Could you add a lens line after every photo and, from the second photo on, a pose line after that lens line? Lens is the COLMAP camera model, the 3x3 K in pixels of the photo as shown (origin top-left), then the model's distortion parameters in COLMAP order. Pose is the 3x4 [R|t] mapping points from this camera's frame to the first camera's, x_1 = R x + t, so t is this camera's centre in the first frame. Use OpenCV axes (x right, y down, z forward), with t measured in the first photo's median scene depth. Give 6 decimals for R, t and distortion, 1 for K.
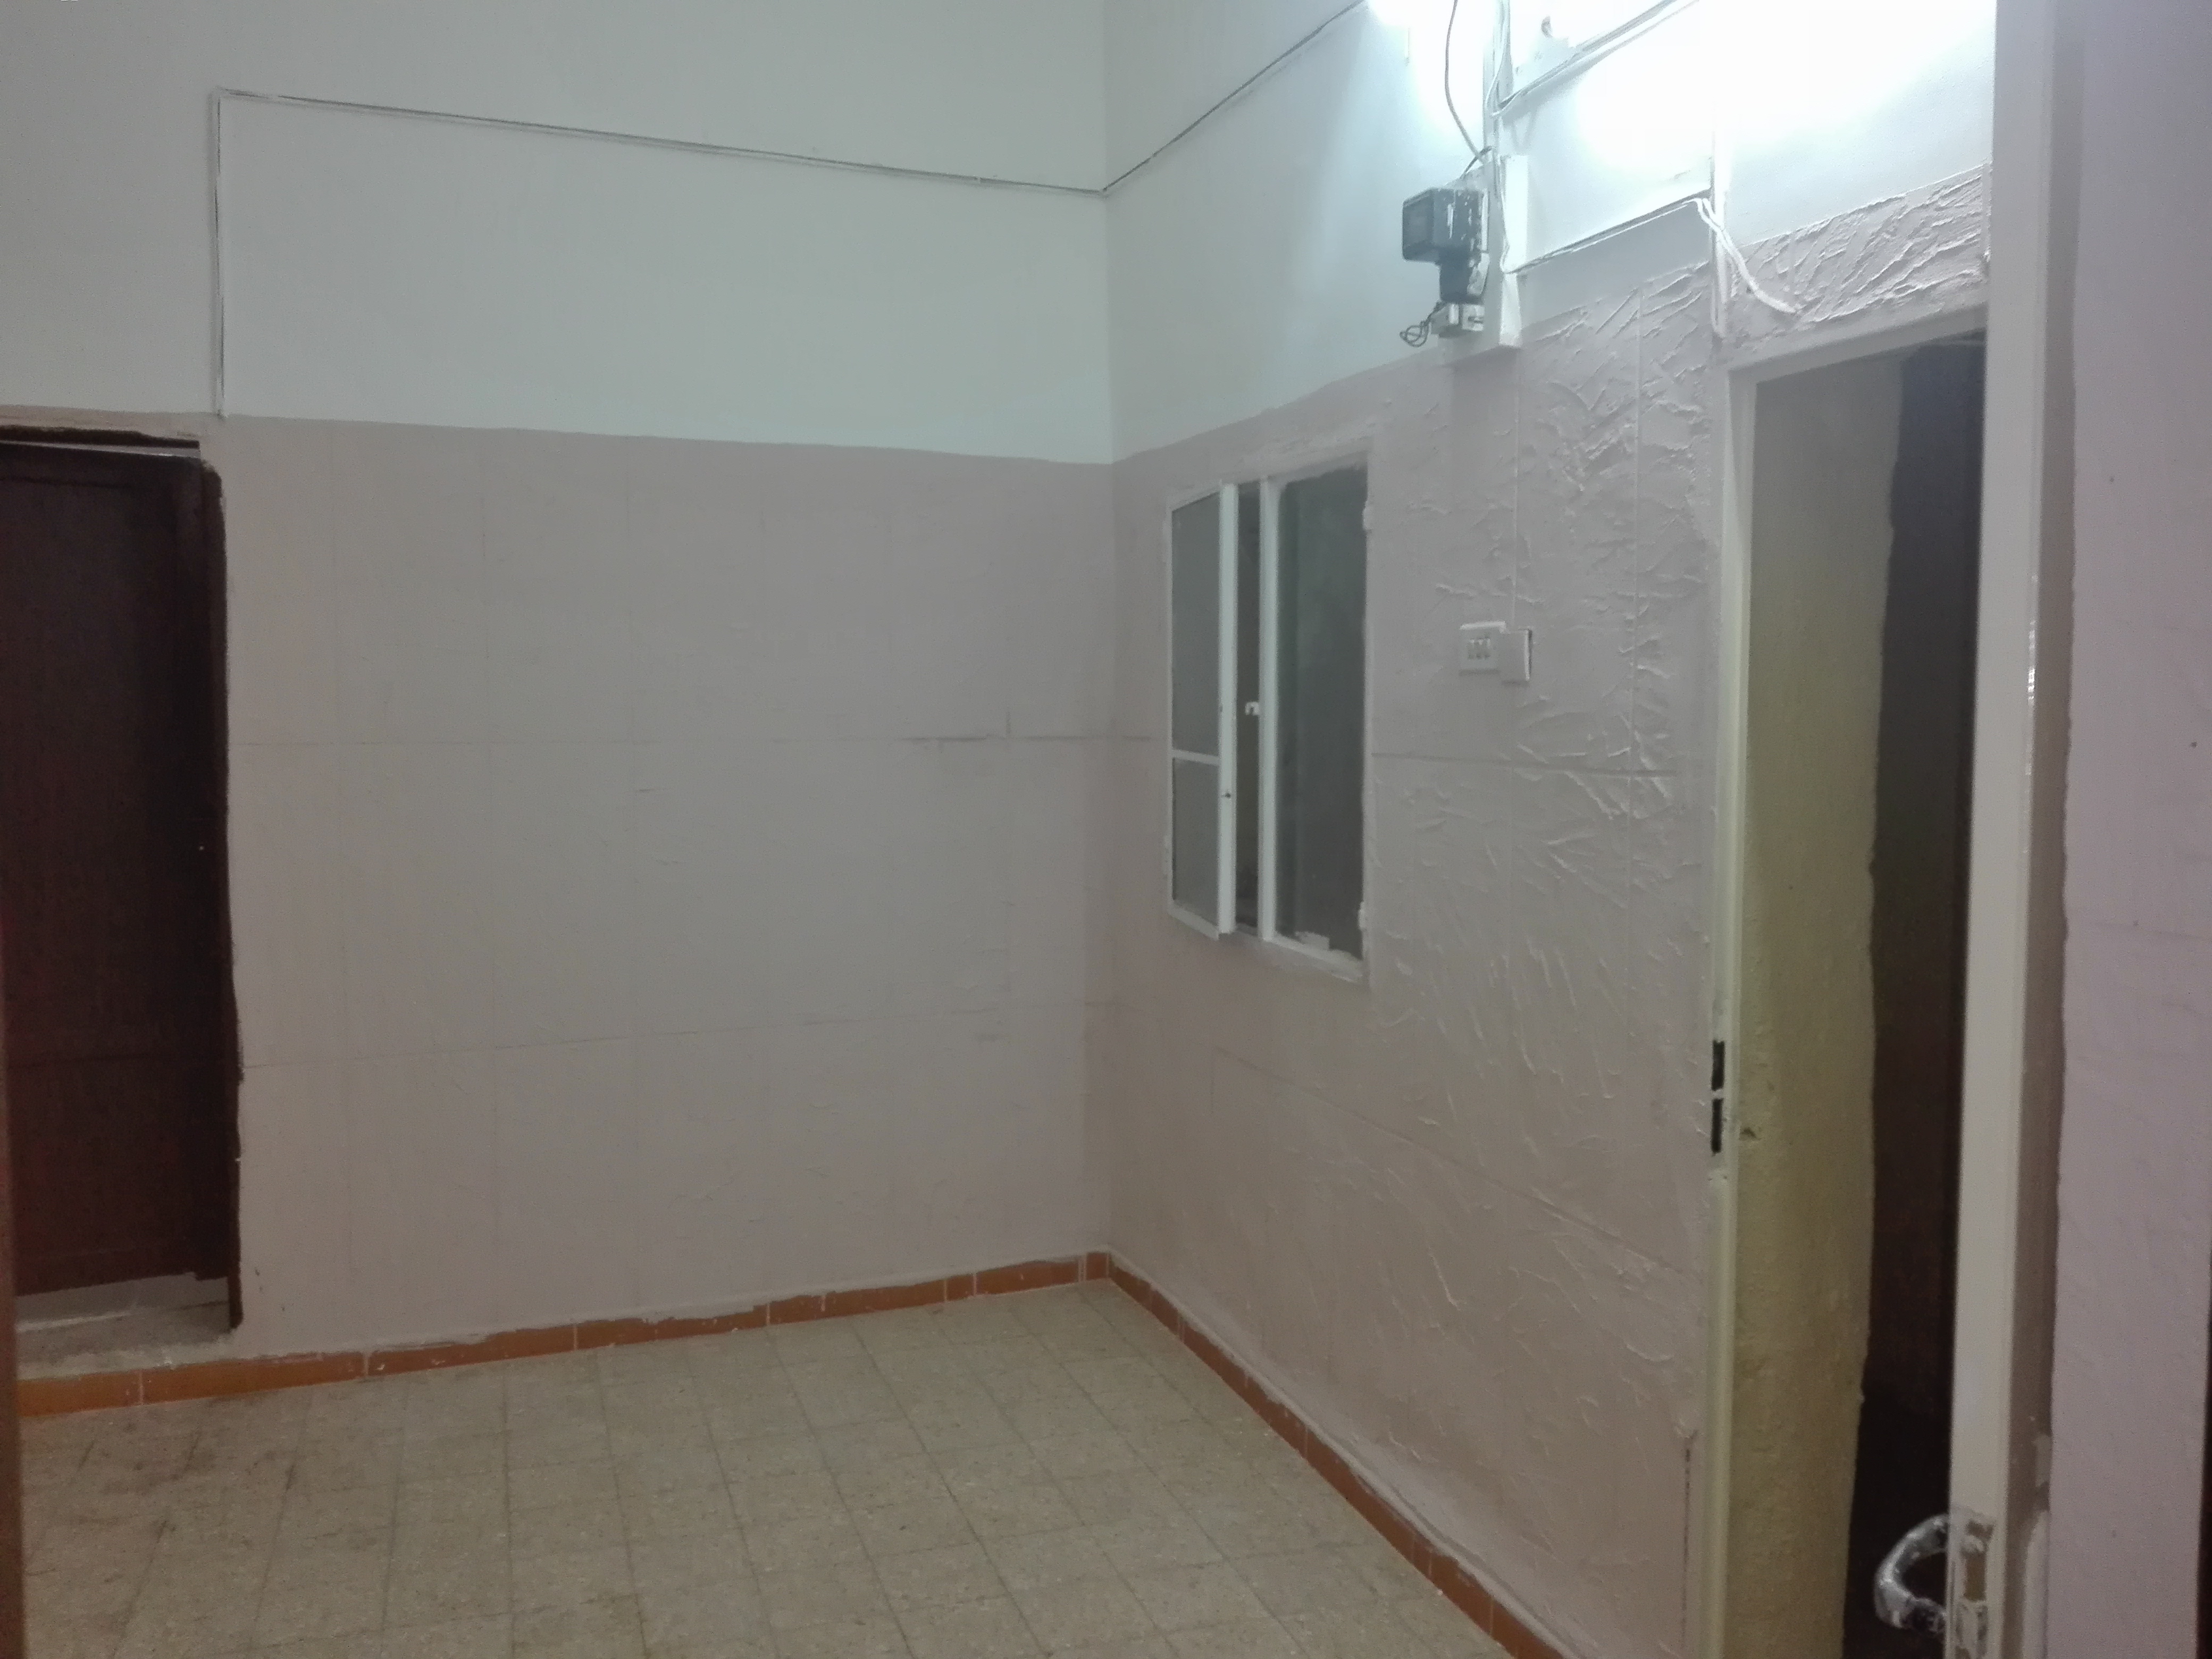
lens RADIAL K [[1836.2, 0, 1107.7], [0, 1836.2, 826.0], [0, 0, 1]] dist [0.083440, -0.130374]
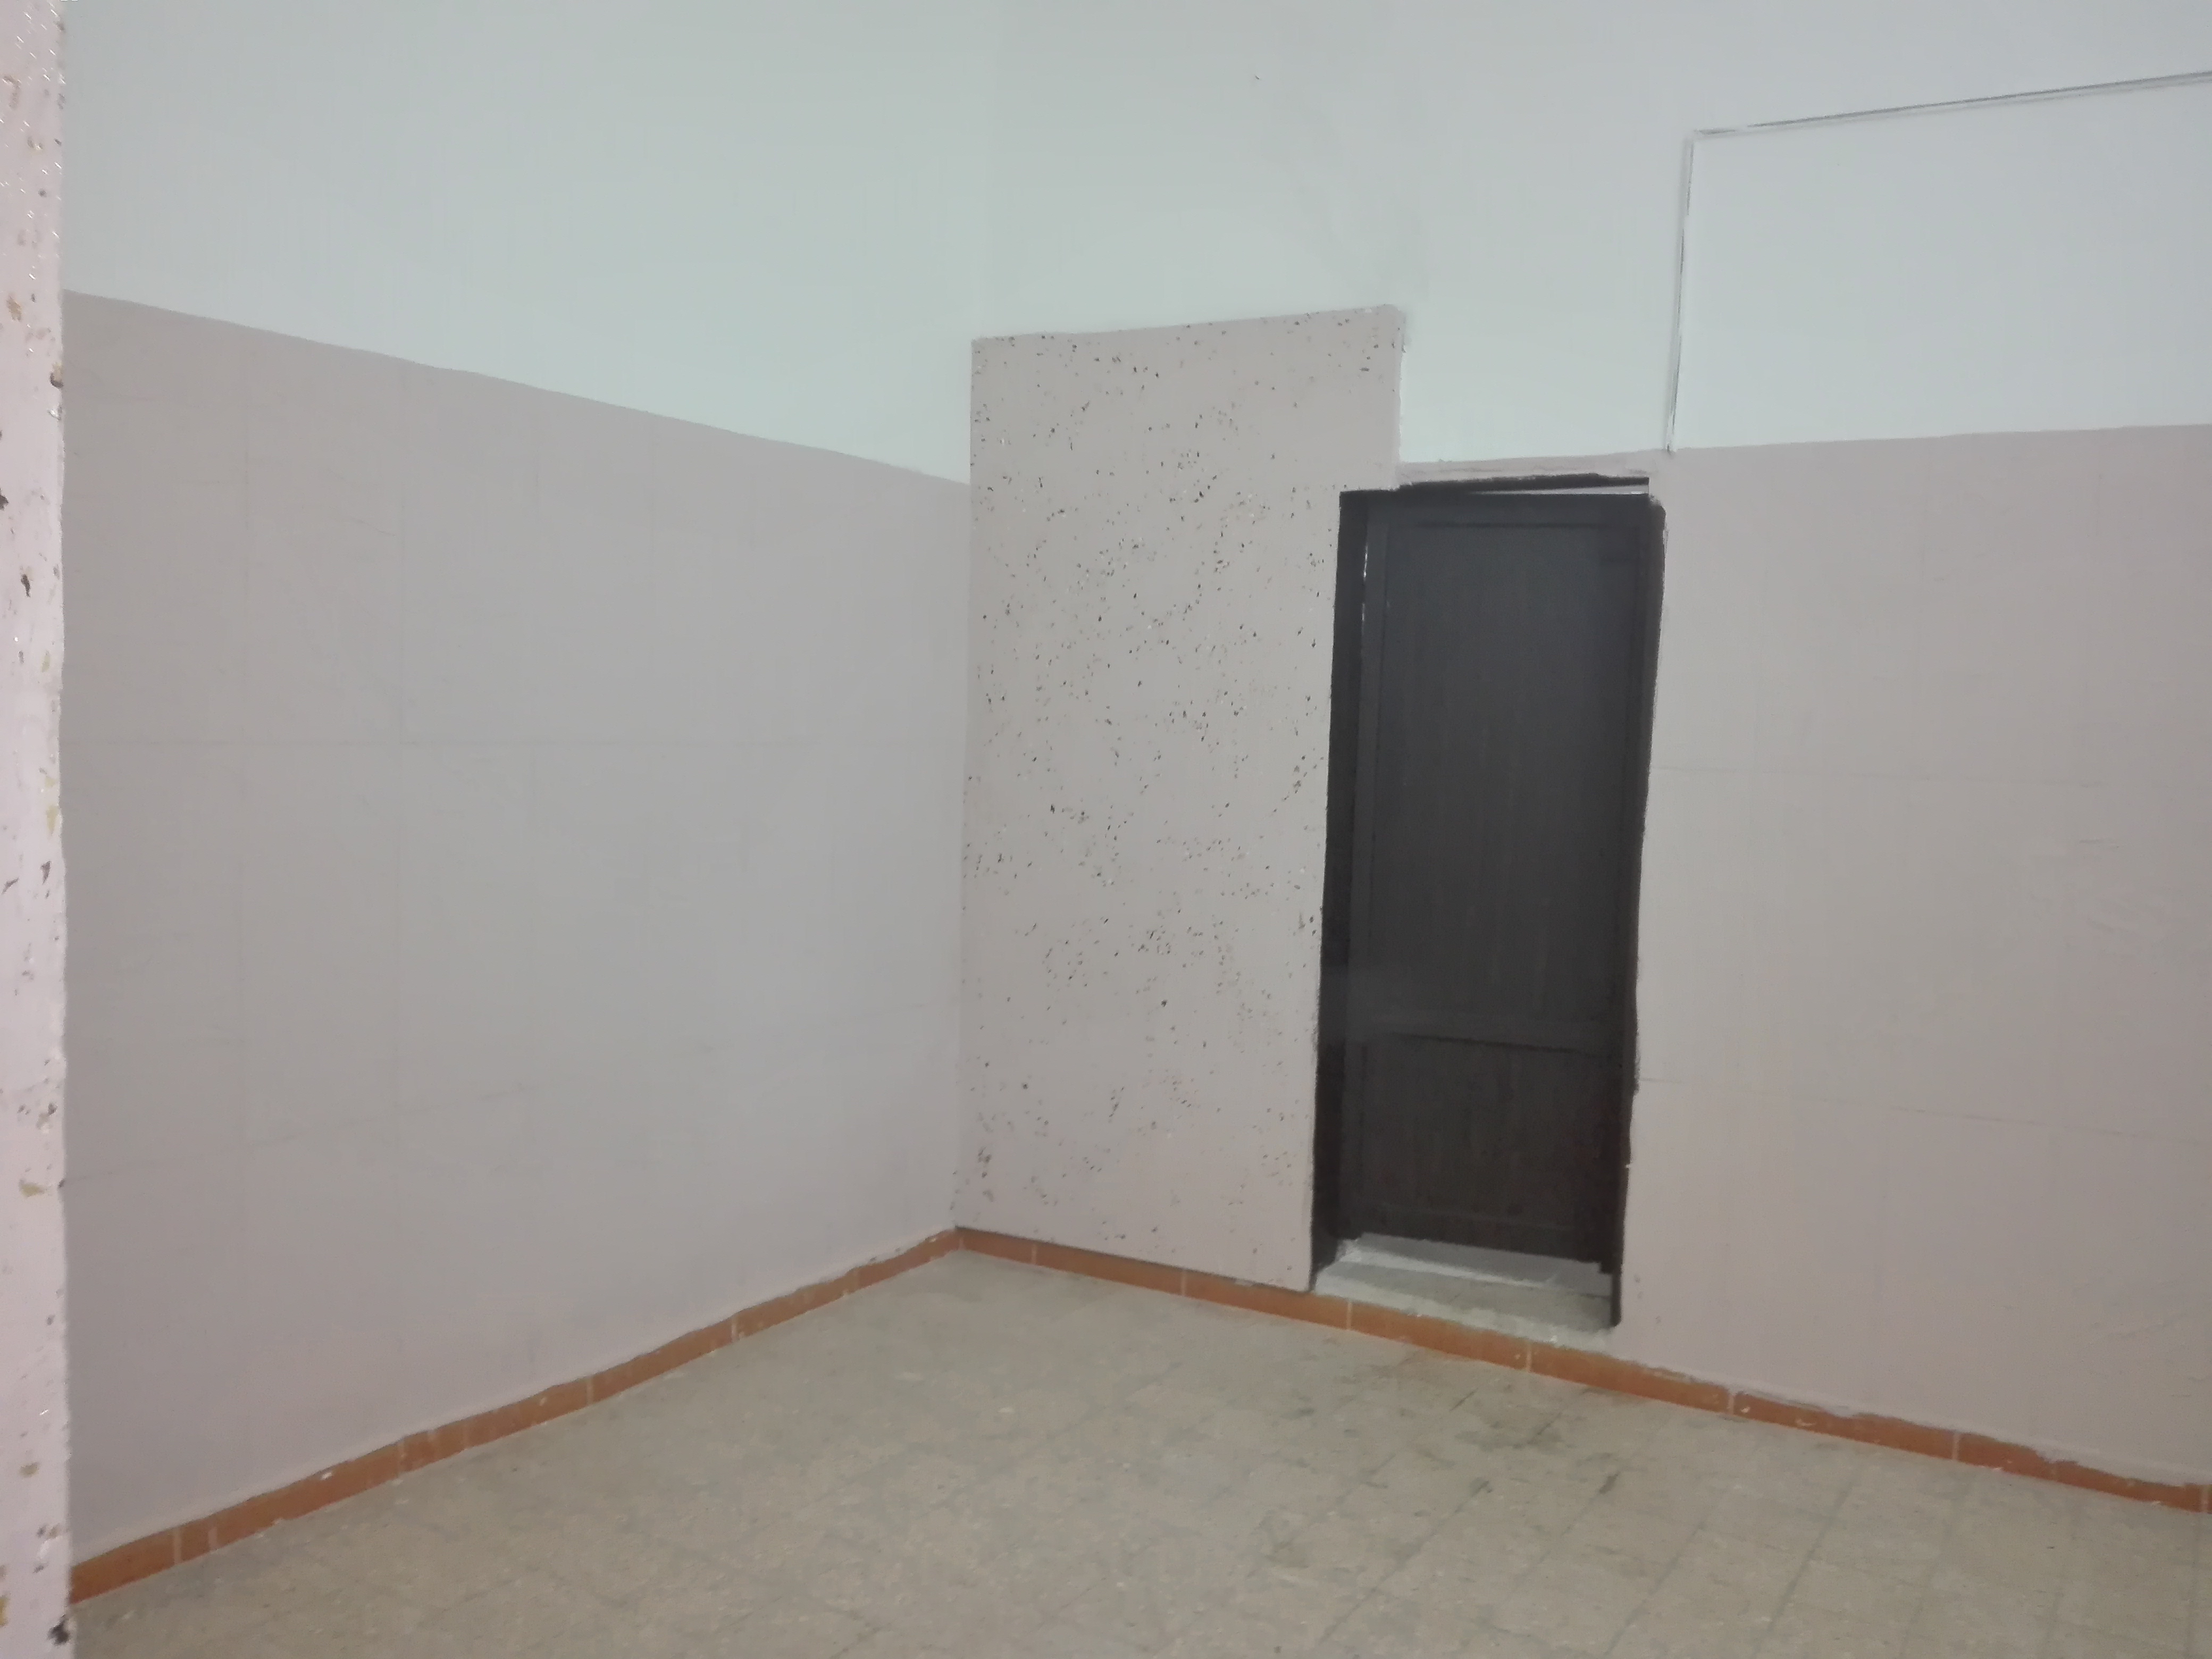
lens RADIAL K [[1836.2, 0, 1102.8], [0, 1836.2, 829.7], [0, 0, 1]] dist [0.083440, -0.130374]
pose [[0.630565, 0.069486, -0.773020, 0.135859], [-0.081346, 0.996416, 0.023212, -0.008223], [0.771862, 0.048245, 0.633957, 0.109445]]
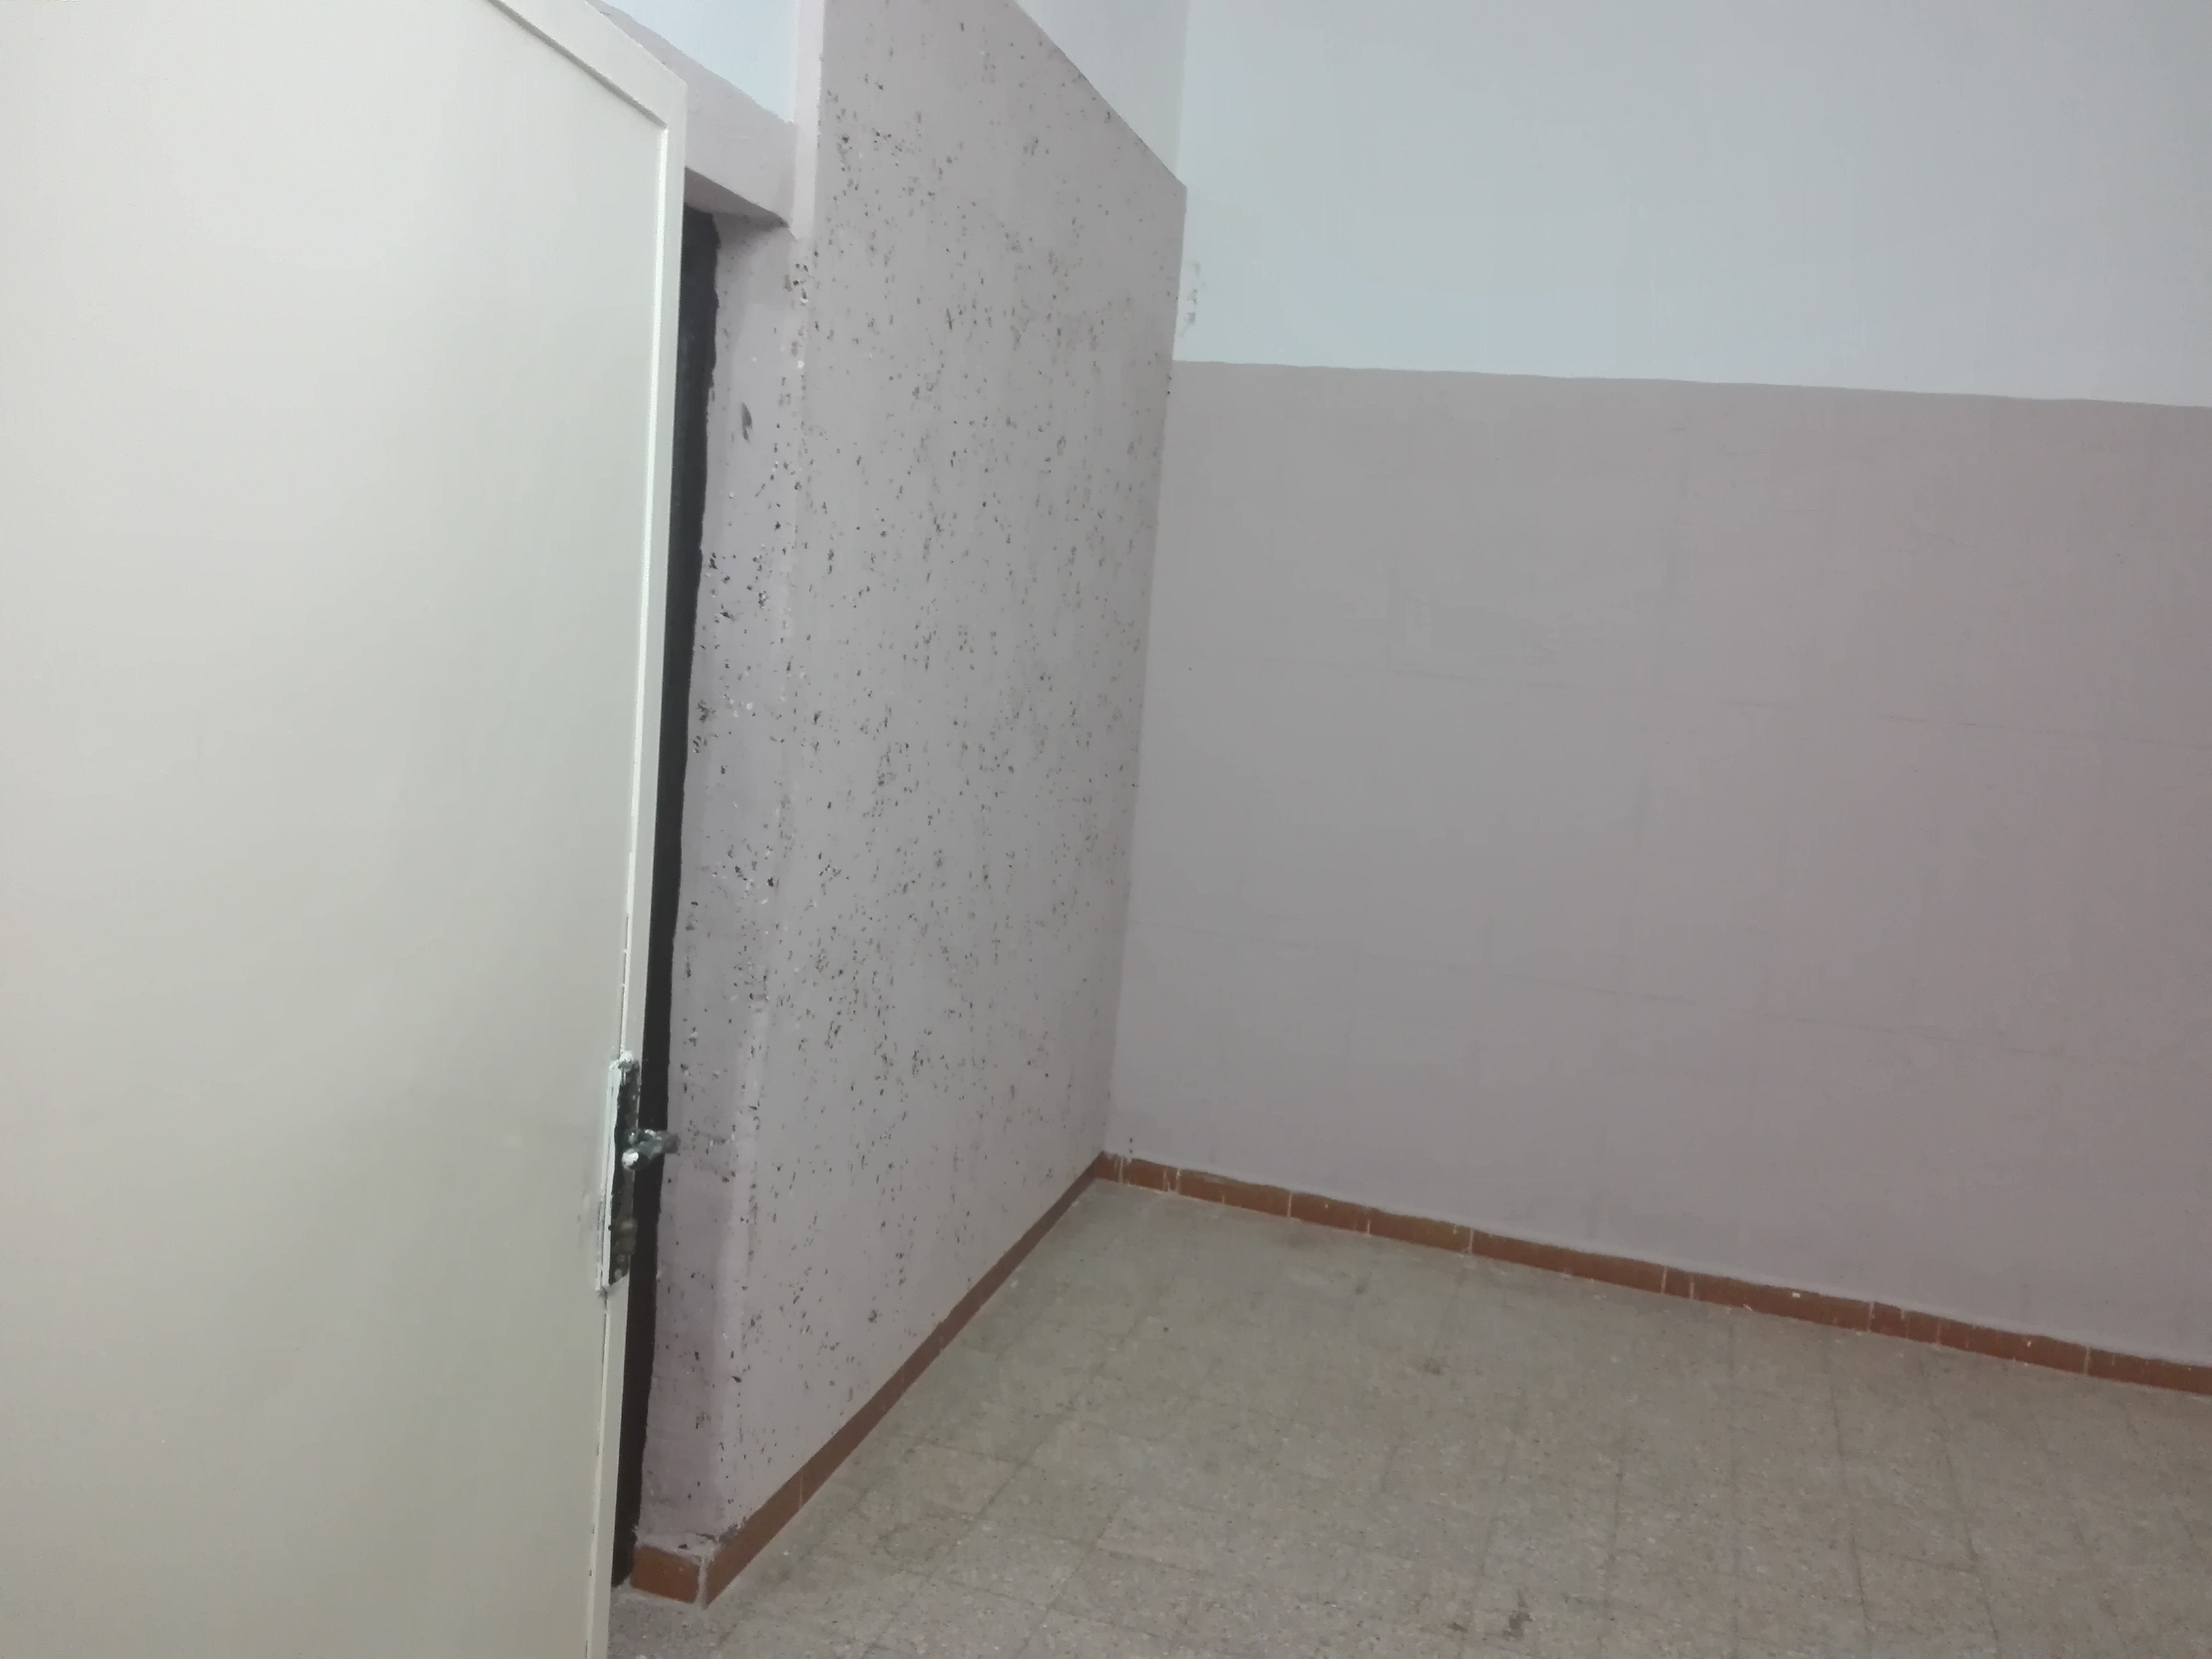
lens RADIAL K [[1836.2, 0, 1105.2], [0, 1836.2, 833.4], [0, 0, 1]] dist [0.083440, -0.130374]
pose [[-0.579727, 0.050459, -0.813247, 0.363865], [-0.148311, 0.974873, 0.166211, -0.043602], [0.801200, 0.216970, -0.557676, 0.610081]]
